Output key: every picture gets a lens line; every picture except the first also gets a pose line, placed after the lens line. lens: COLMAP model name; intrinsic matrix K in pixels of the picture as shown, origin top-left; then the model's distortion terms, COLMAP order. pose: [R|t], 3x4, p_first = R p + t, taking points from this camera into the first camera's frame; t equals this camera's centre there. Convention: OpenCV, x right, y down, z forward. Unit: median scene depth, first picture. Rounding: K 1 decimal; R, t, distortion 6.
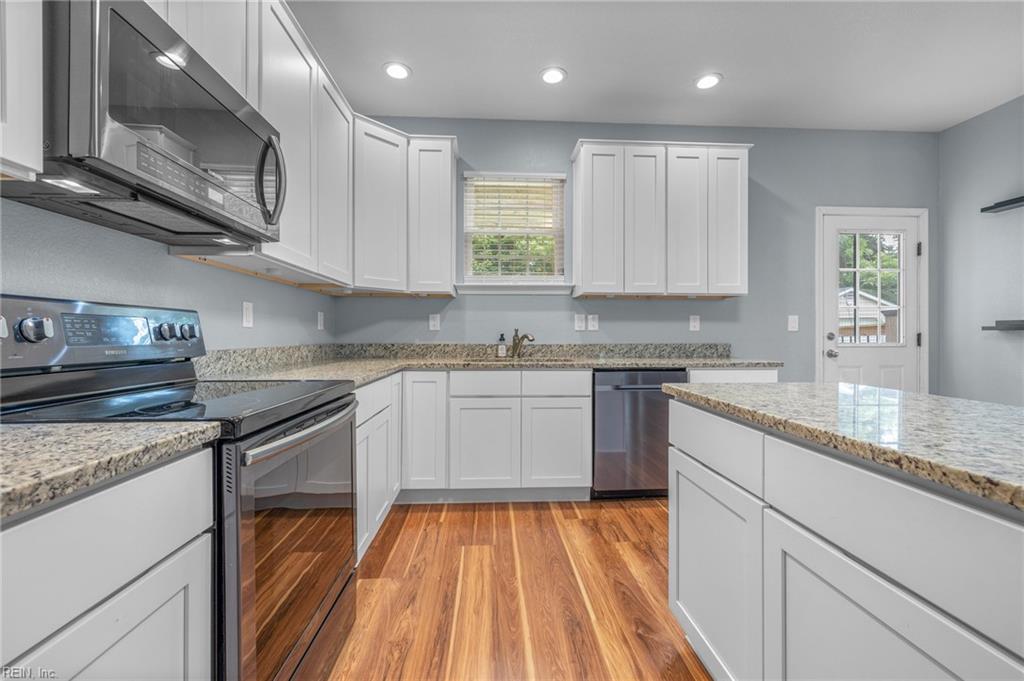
lens RADIAL K [[430.7, 0, 517.6], [0, 430.7, 335.1], [0, 0, 1]] dist [-0.002236, 0.000216]
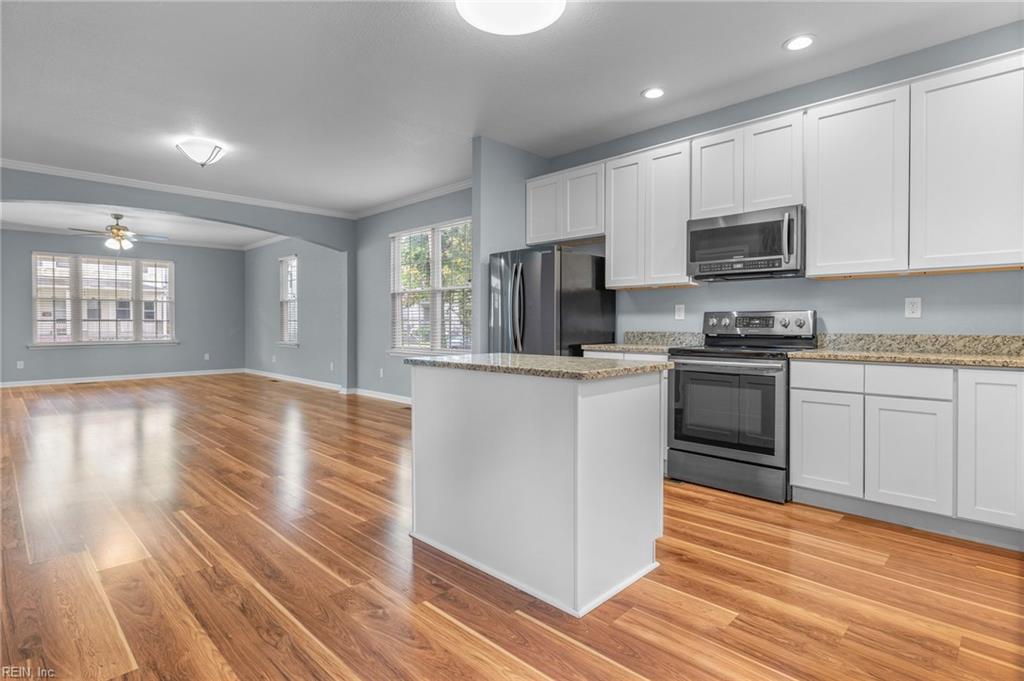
lens RADIAL K [[524.0, 0, 524.1], [0, 524.0, 329.4], [0, 0, 1]] dist [-0.005396, -0.000091]
pose [[-0.733548, 0.005047, -0.679619, 0.804351], [-0.001096, 0.999962, 0.008609, 0.002595], [0.679637, 0.007060, -0.733514, 0.867713]]
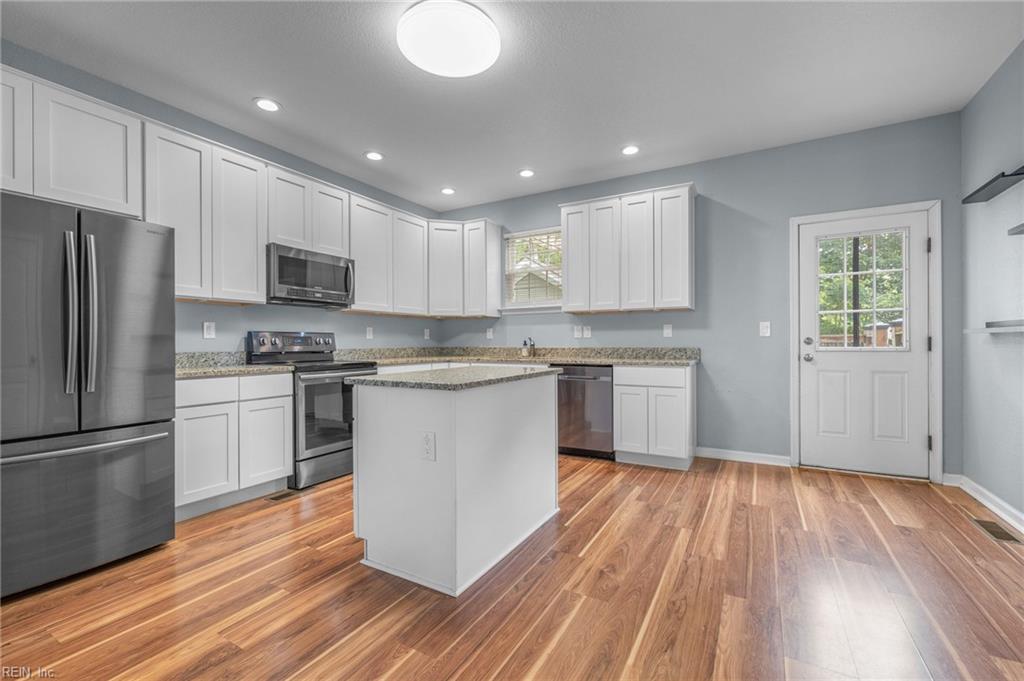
lens RADIAL K [[430.7, 0, 510.9], [0, 430.7, 344.0], [0, 0, 1]] dist [-0.002236, 0.000216]
pose [[0.837477, -0.002644, -0.546466, 0.744592], [0.005718, 0.999976, 0.003925, 0.001952], [0.546443, -0.006412, 0.837472, -0.277575]]
